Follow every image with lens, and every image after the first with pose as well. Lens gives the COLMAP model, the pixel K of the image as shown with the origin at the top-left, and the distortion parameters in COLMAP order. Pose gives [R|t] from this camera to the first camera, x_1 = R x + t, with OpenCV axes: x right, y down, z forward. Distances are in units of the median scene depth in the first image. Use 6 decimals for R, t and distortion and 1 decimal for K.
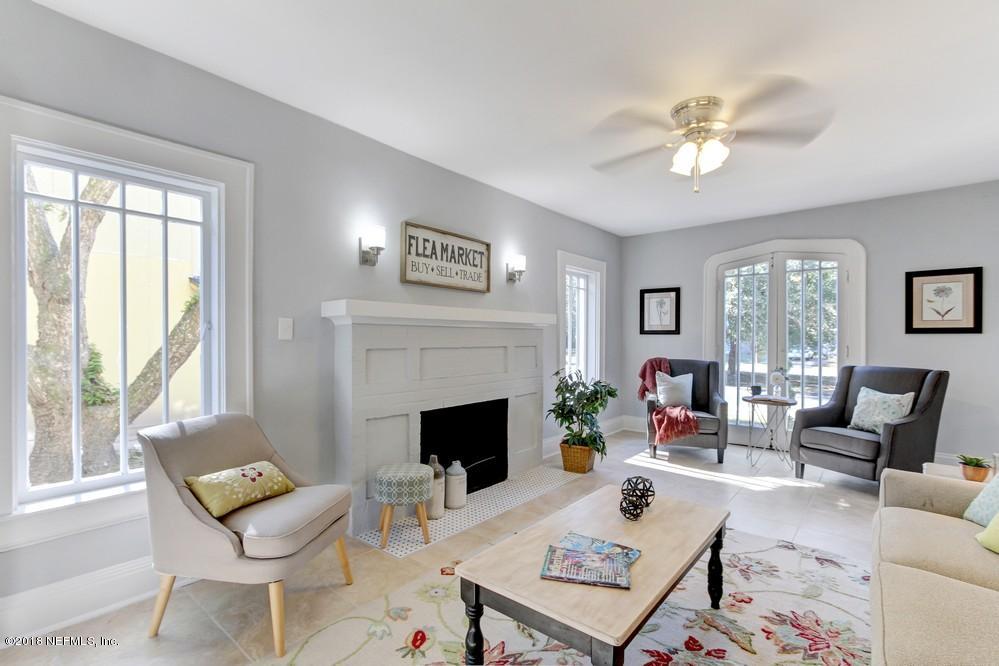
lens RADIAL K [[461.2, 0, 496.8], [0, 461.2, 337.2], [0, 0, 1]] dist [-0.010777, -0.000142]
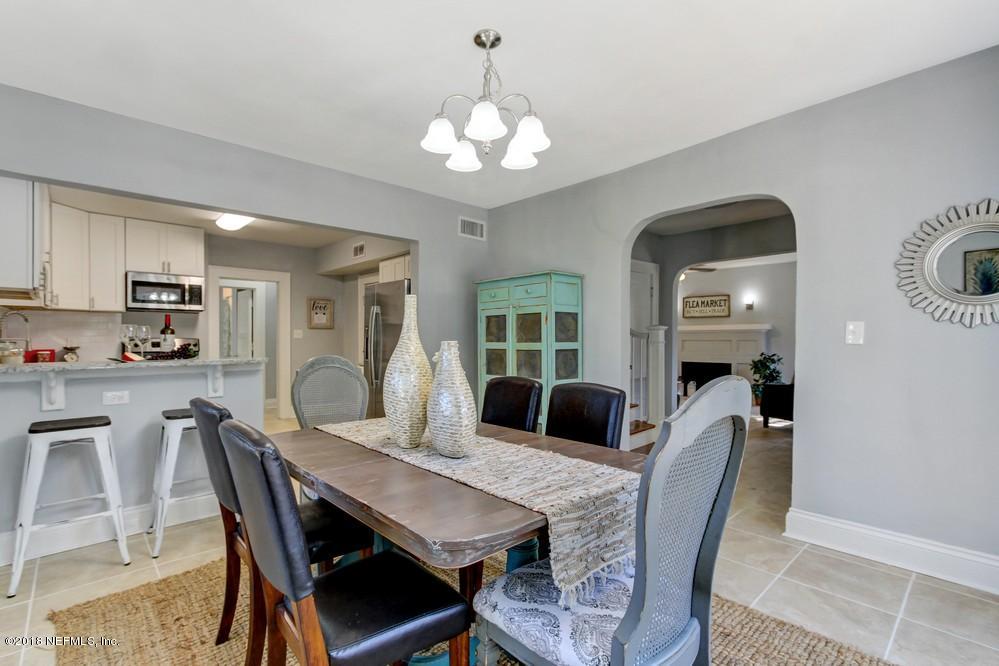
lens RADIAL K [[459.2, 0, 497.0], [0, 459.2, 337.3], [0, 0, 1]] dist [-0.004853, -0.000322]
pose [[-0.122470, -0.003474, -0.992466, 2.423476], [0.004757, 0.999980, -0.004088, 0.008857], [0.992461, -0.005222, -0.122451, 0.151310]]
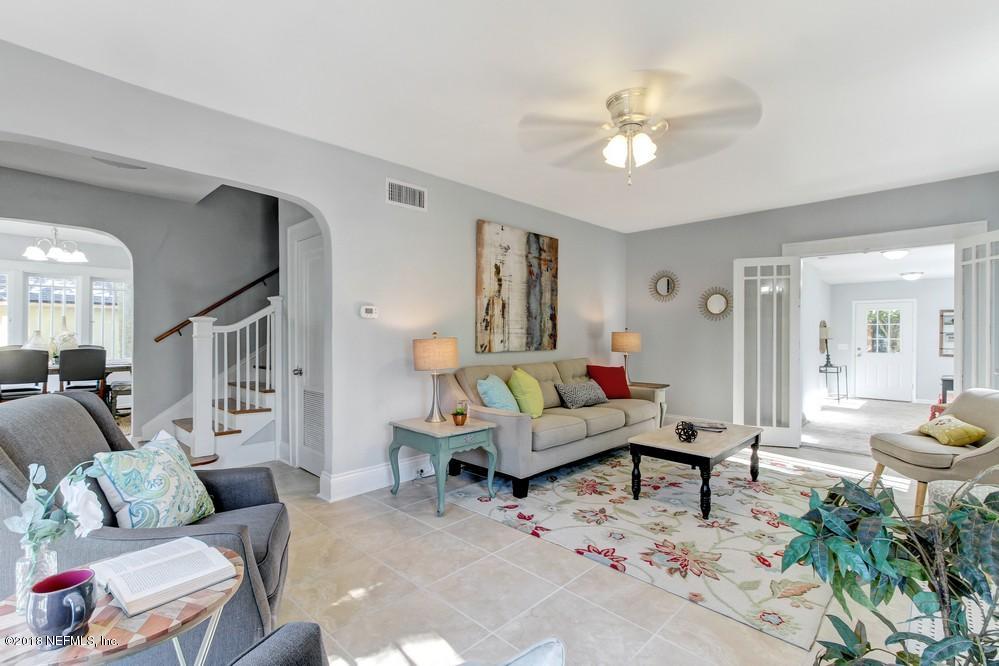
lens RADIAL K [[461.4, 0, 498.0], [0, 461.4, 332.7], [0, 0, 1]] dist [0.000763, 0.000598]
pose [[-0.997579, -0.007661, 0.069122, 0.446443], [-0.007853, 0.999966, -0.002503, 0.005266], [-0.069101, -0.003040, -0.997605, 1.390556]]
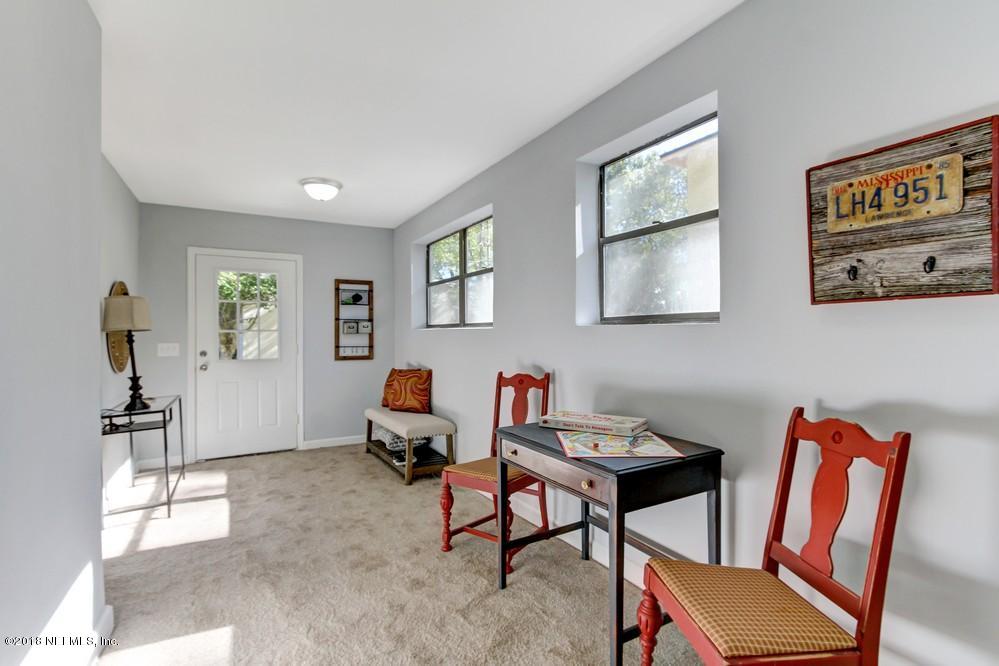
lens RADIAL K [[461.4, 0, 498.0], [0, 461.4, 332.7], [0, 0, 1]] dist [0.000763, 0.000598]
pose [[-0.335857, -0.001926, -0.941911, -0.542758], [0.006639, 0.999968, -0.004412, 0.031619], [0.941890, -0.007735, -0.335833, -0.236178]]
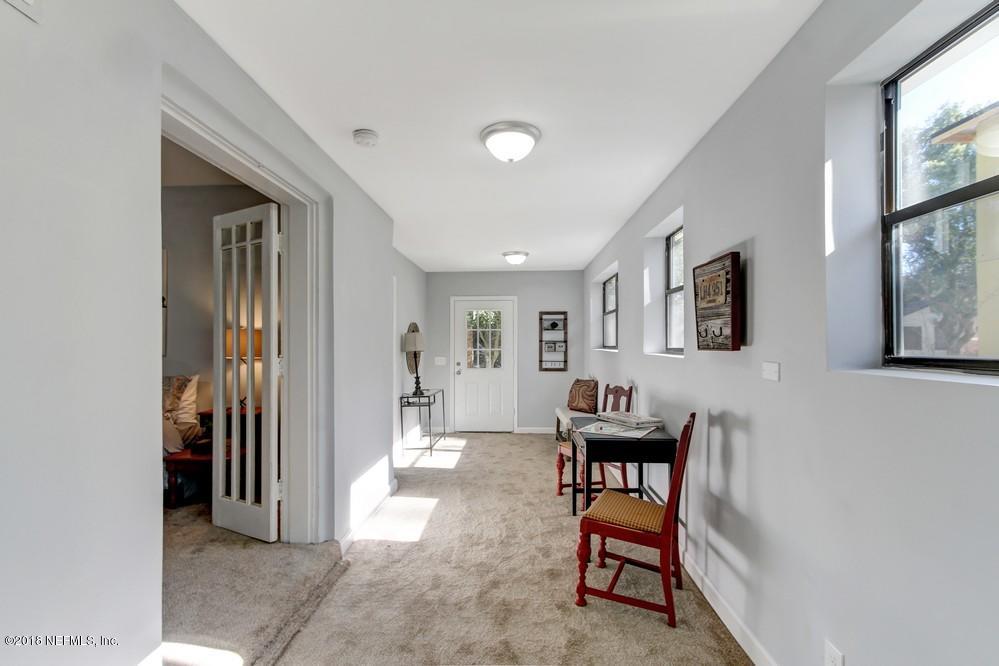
lens RADIAL K [[459.2, 0, 497.0], [0, 459.2, 337.3], [0, 0, 1]] dist [-0.004853, -0.000322]
pose [[-0.789581, -0.009900, -0.613567, -0.386682], [0.001792, 0.999828, -0.018439, 0.001740], [0.613644, -0.015658, -0.789428, 0.217847]]
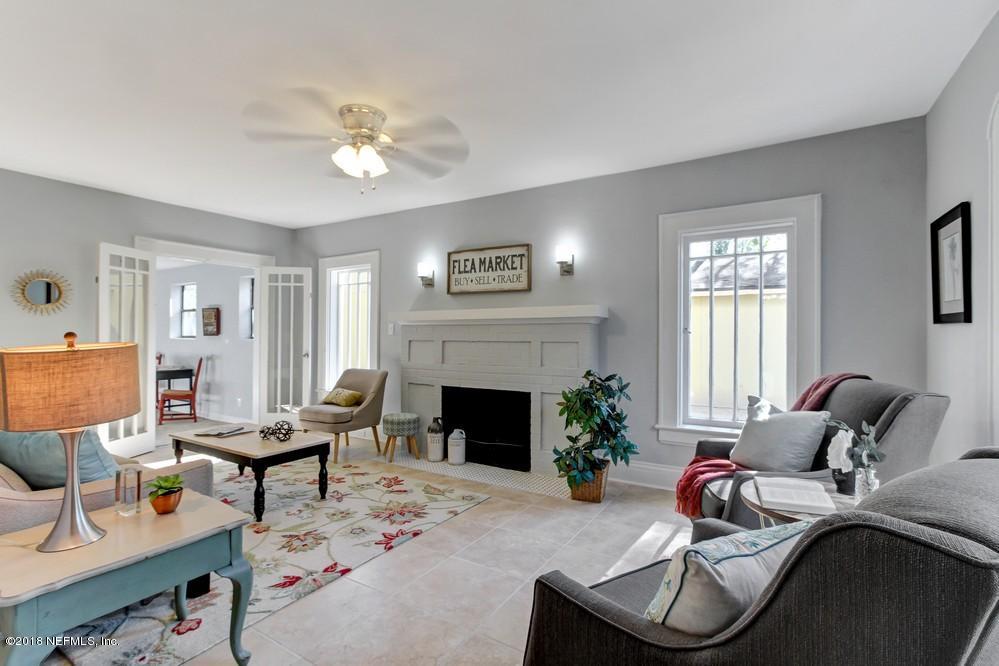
lens RADIAL K [[462.9, 0, 496.0], [0, 462.9, 331.6], [0, 0, 1]] dist [-0.014576, 0.000672]
pose [[0.149031, -0.007993, -0.988800, 1.050184], [0.000554, 0.999968, -0.008000, 0.005692], [0.988832, 0.000644, 0.149031, 0.792791]]
